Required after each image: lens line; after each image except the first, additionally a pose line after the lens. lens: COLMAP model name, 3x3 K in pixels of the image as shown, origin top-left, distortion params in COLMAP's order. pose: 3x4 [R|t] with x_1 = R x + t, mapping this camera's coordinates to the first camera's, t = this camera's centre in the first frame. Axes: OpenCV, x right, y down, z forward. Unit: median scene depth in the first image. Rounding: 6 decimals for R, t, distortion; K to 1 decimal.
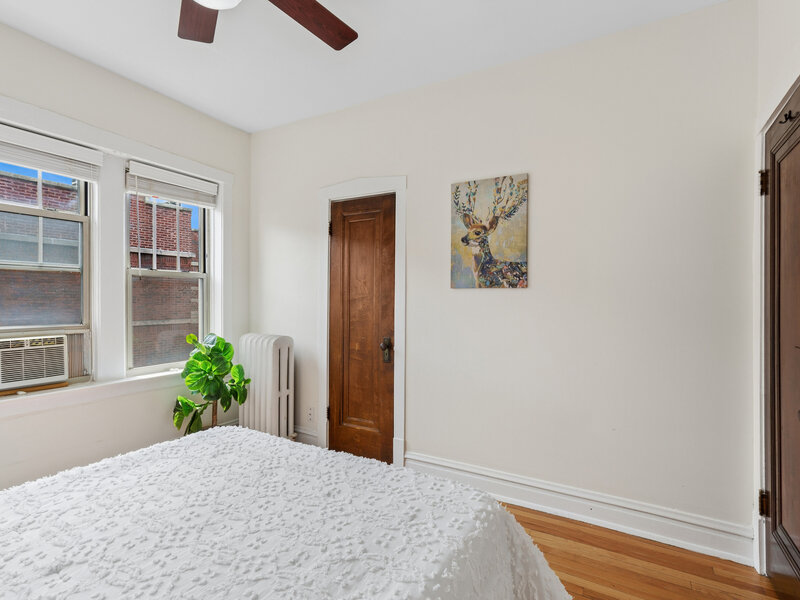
lens RADIAL K [[403.4, 0, 406.2], [0, 403.4, 300.0], [0, 0, 1]] dist [0.004595, 0.000154]
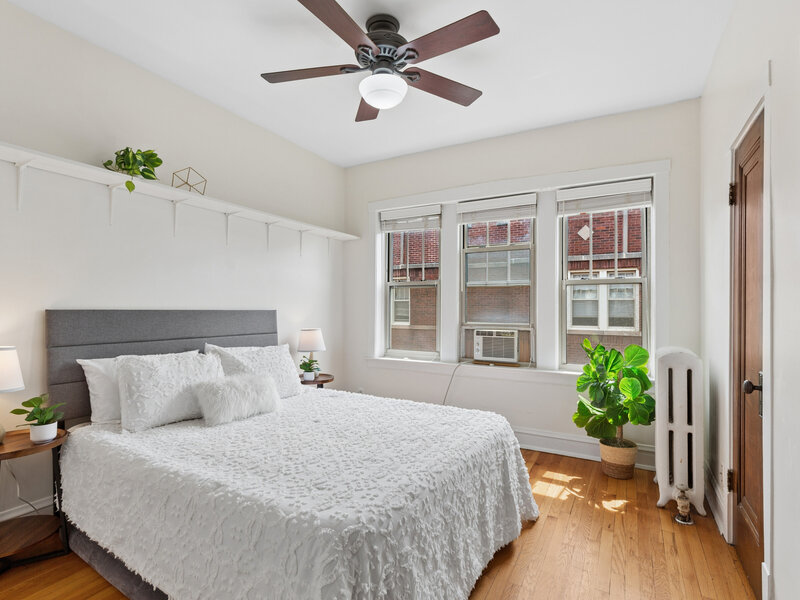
lens RADIAL K [[403.4, 0, 405.5], [0, 403.4, 301.8], [0, 0, 1]] dist [0.004595, 0.000154]
pose [[0.014811, -0.016957, -0.999747, 0.551462], [-0.007996, 0.999822, -0.017076, 0.012694], [0.999858, 0.008247, 0.014673, 0.572637]]
